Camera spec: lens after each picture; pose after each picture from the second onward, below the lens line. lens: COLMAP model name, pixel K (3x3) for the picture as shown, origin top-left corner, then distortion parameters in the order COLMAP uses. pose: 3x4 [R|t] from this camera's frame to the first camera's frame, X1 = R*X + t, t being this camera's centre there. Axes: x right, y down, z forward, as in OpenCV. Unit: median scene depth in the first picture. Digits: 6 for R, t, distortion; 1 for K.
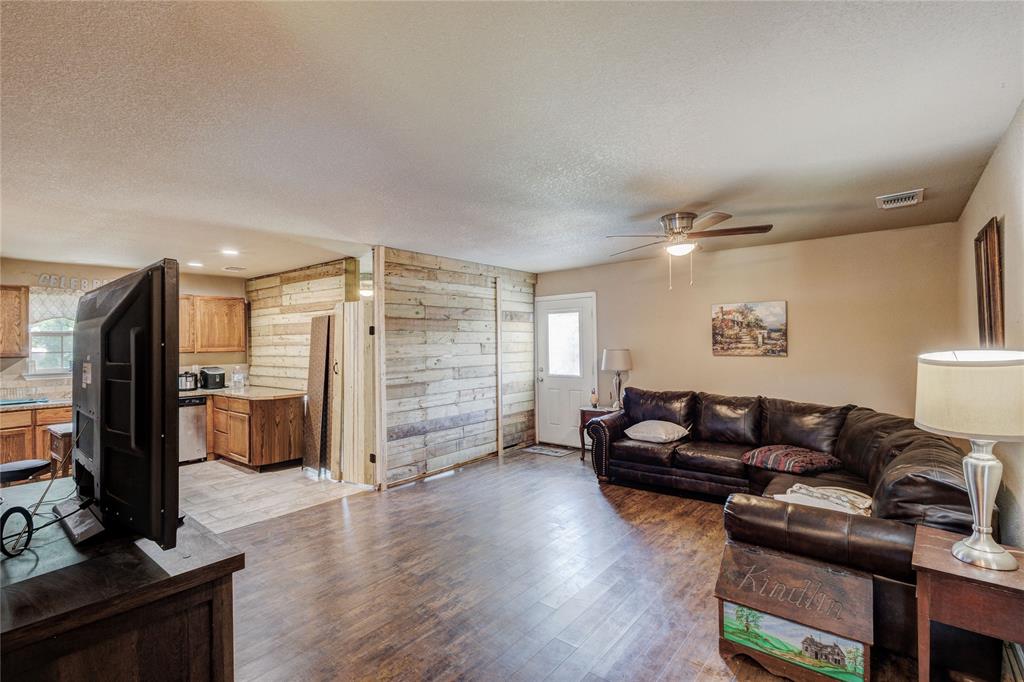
lens RADIAL K [[468.9, 0, 514.5], [0, 468.9, 340.3], [0, 0, 1]] dist [0.006973, -0.001218]
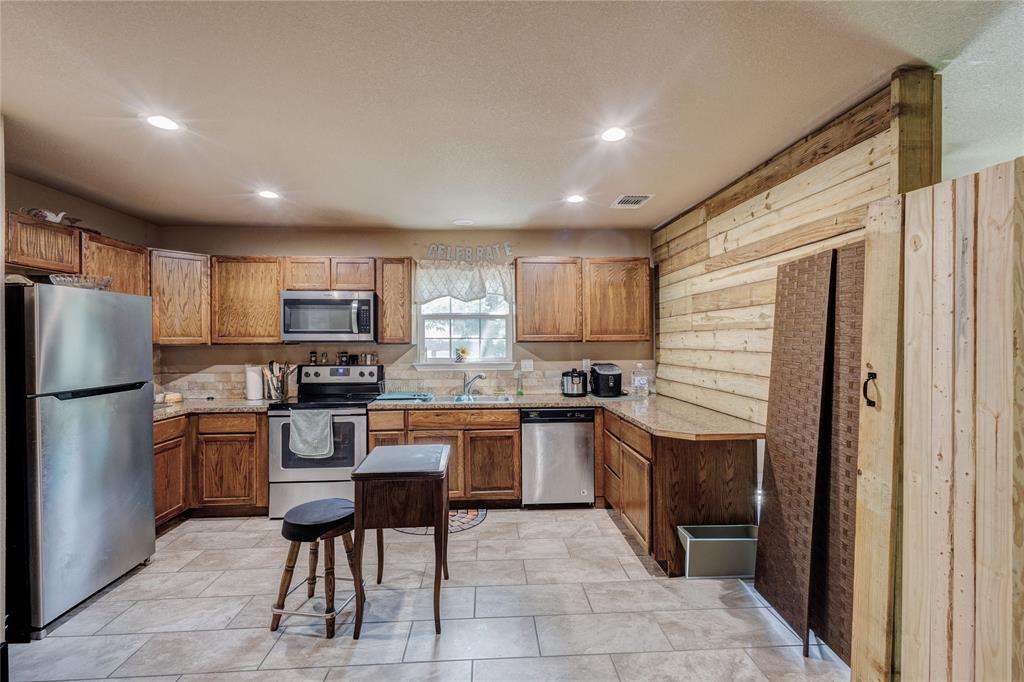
lens RADIAL K [[468.9, 0, 509.7], [0, 468.9, 342.7], [0, 0, 1]] dist [0.006973, -0.001218]
pose [[0.671679, 0.014009, -0.740710, -0.289636], [-0.000136, 0.999824, 0.018785, 0.017618], [0.740842, -0.012517, 0.671563, 0.543670]]
